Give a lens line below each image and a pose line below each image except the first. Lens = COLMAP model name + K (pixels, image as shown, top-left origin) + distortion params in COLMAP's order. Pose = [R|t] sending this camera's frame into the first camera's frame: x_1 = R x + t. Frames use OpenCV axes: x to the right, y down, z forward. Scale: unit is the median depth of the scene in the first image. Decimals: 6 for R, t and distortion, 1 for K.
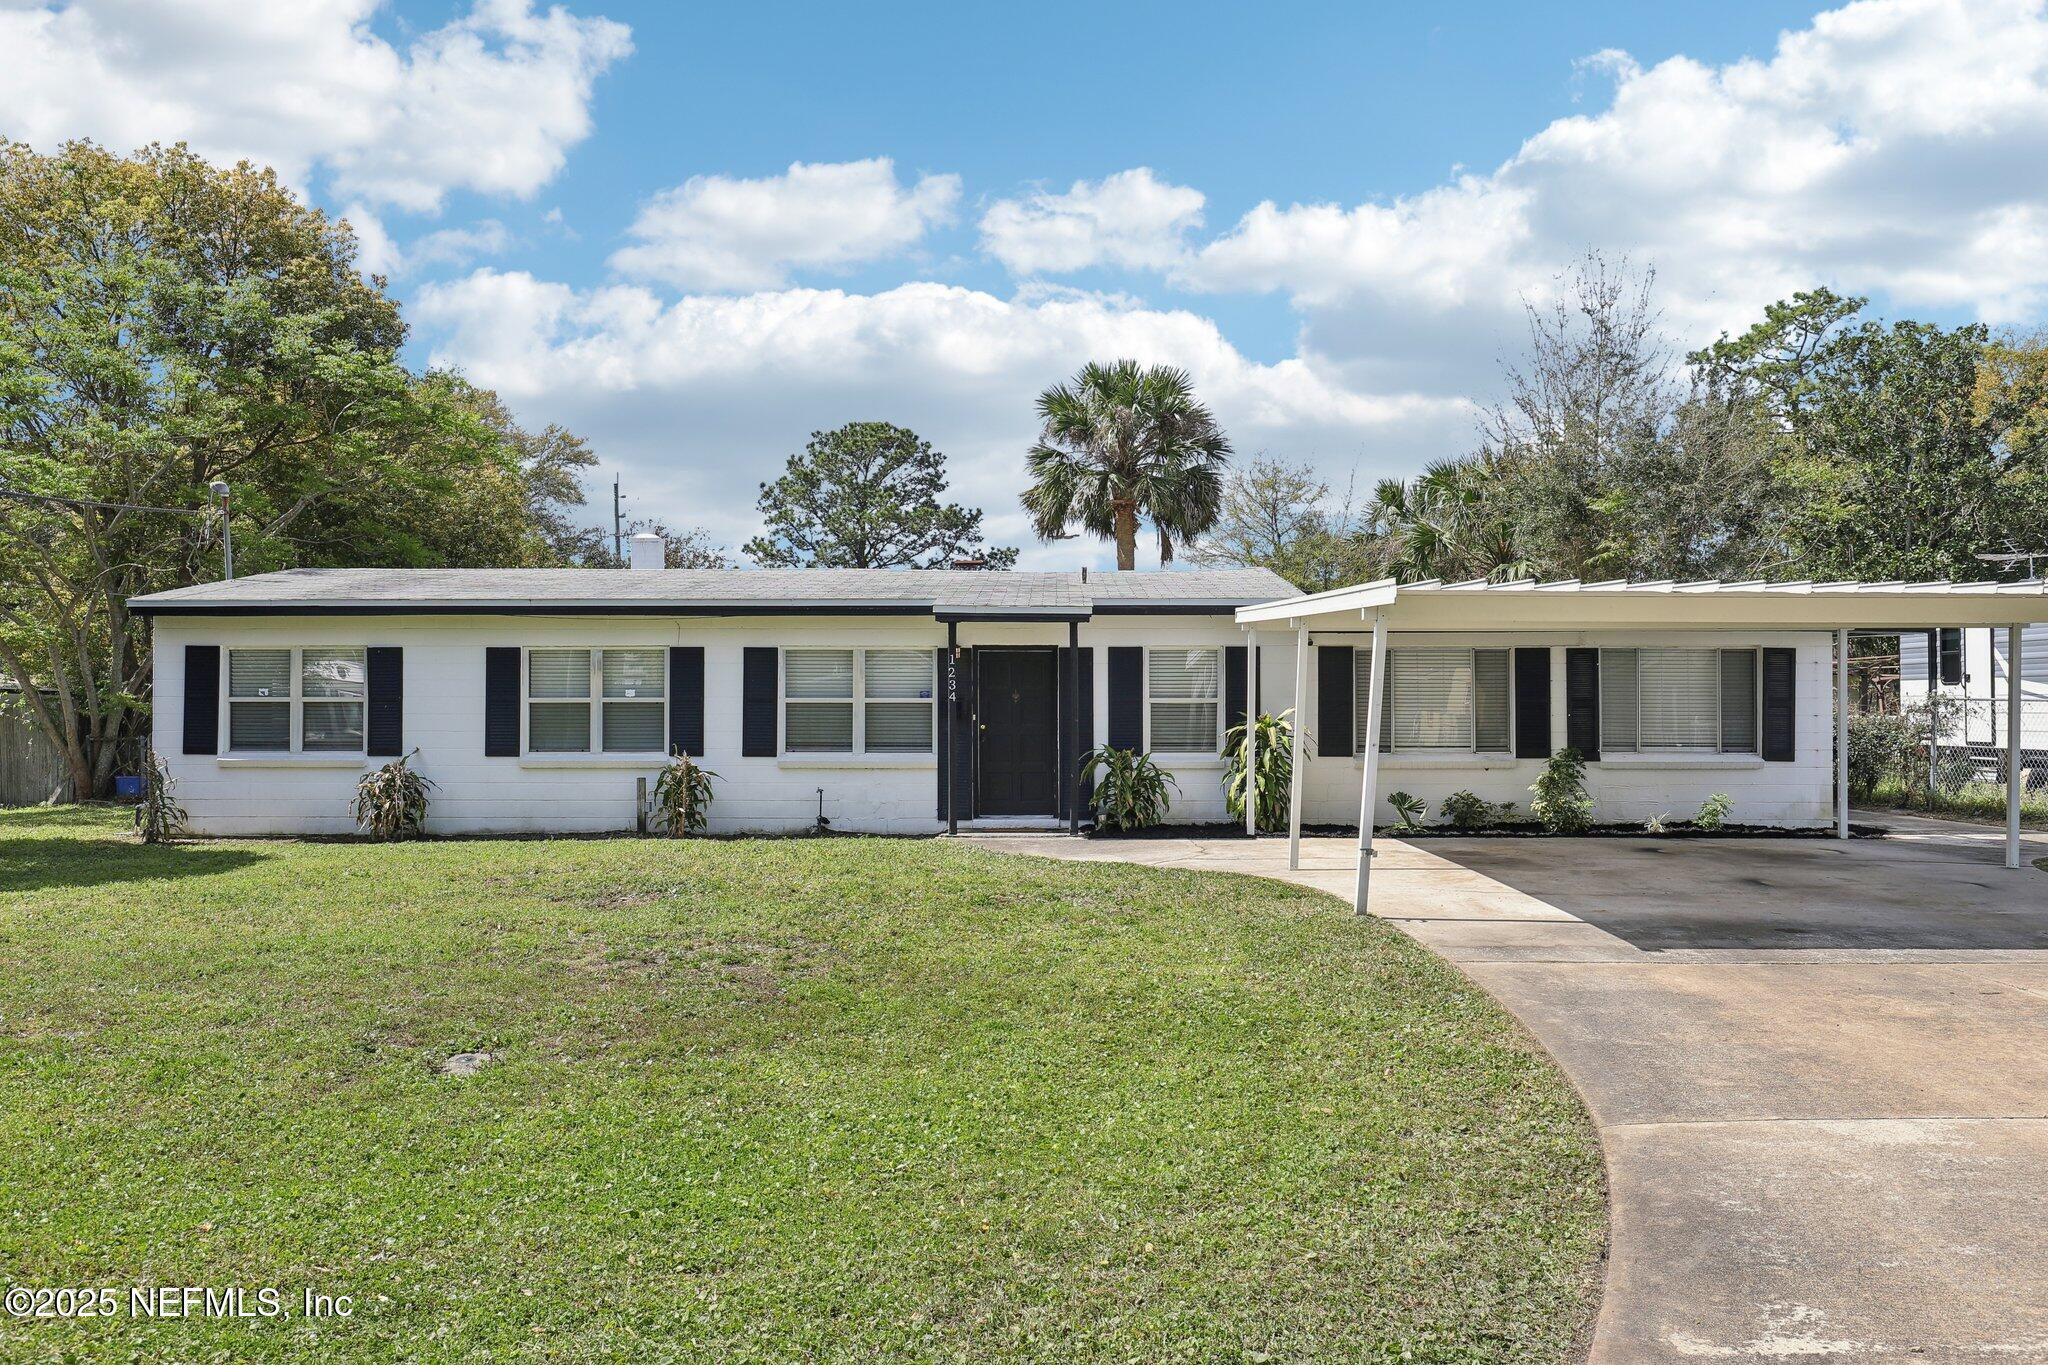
lens RADIAL K [[1602.1, 0, 1024.0], [0, 1602.1, 682.5], [0, 0, 1]] dist [-0.001740, 0.003542]
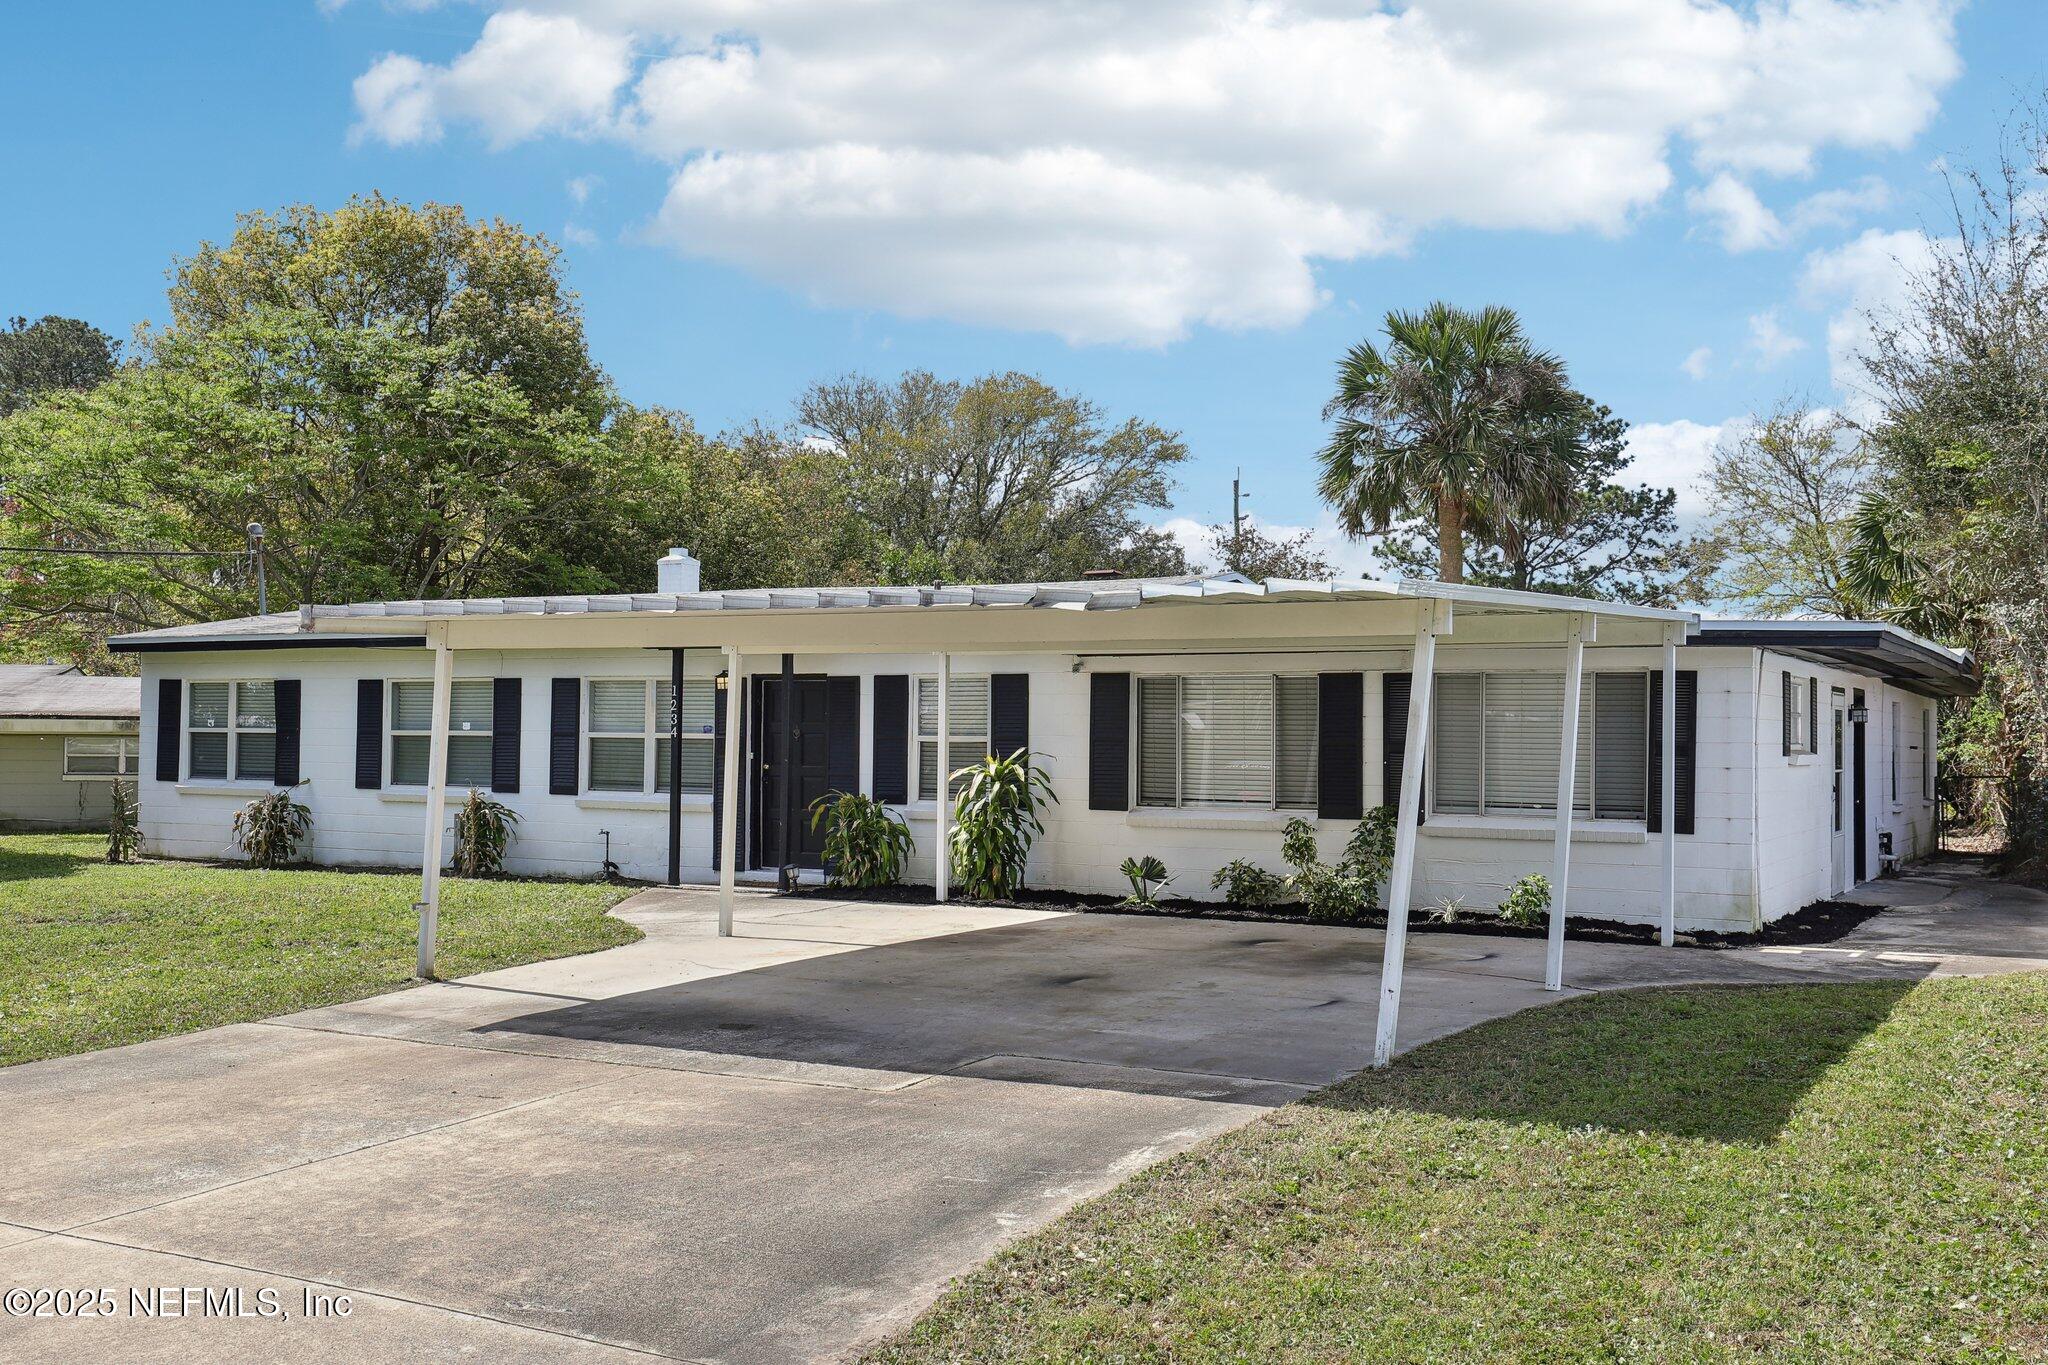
lens RADIAL K [[2017.2, 0, 1024.0], [0, 2017.2, 682.5], [0, 0, 1]] dist [-0.004890, -0.008087]
pose [[0.878287, -0.004515, -0.478113, 0.636015], [-0.004097, 0.999848, -0.016969, -0.000383], [0.478117, 0.016863, 0.878134, 0.091006]]
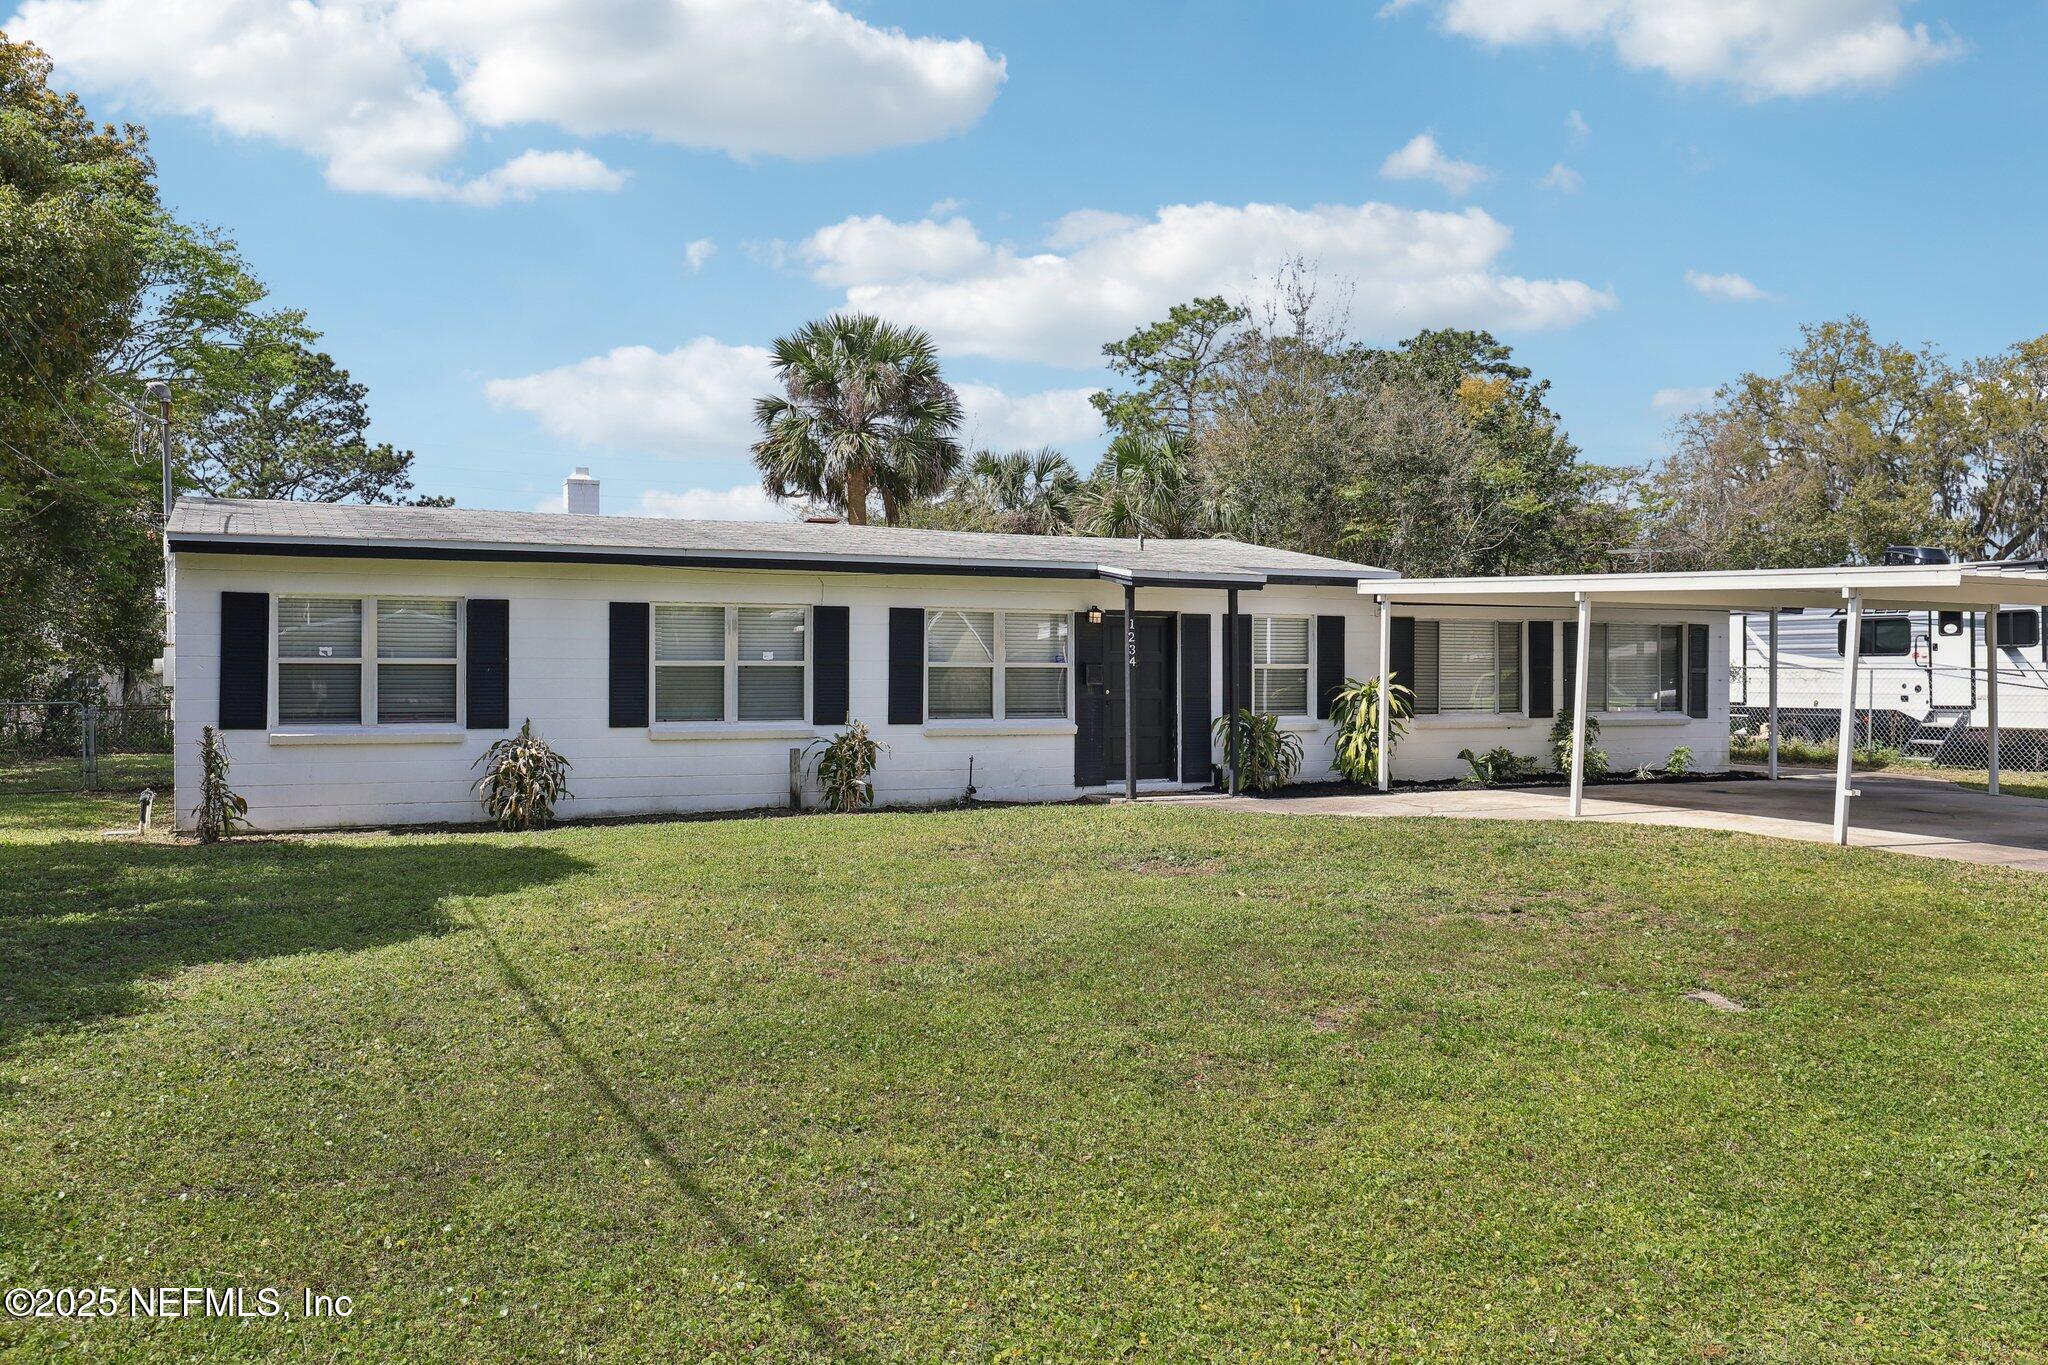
lens RADIAL K [[1677.8, 0, 1024.0], [0, 1677.8, 682.5], [0, 0, 1]] dist [-0.011964, -0.003303]
pose [[0.897013, -0.000589, 0.442004, -0.537627], [-0.007476, 0.999836, 0.016505, 0.005044], [-0.441941, -0.018110, 0.896861, 0.086401]]
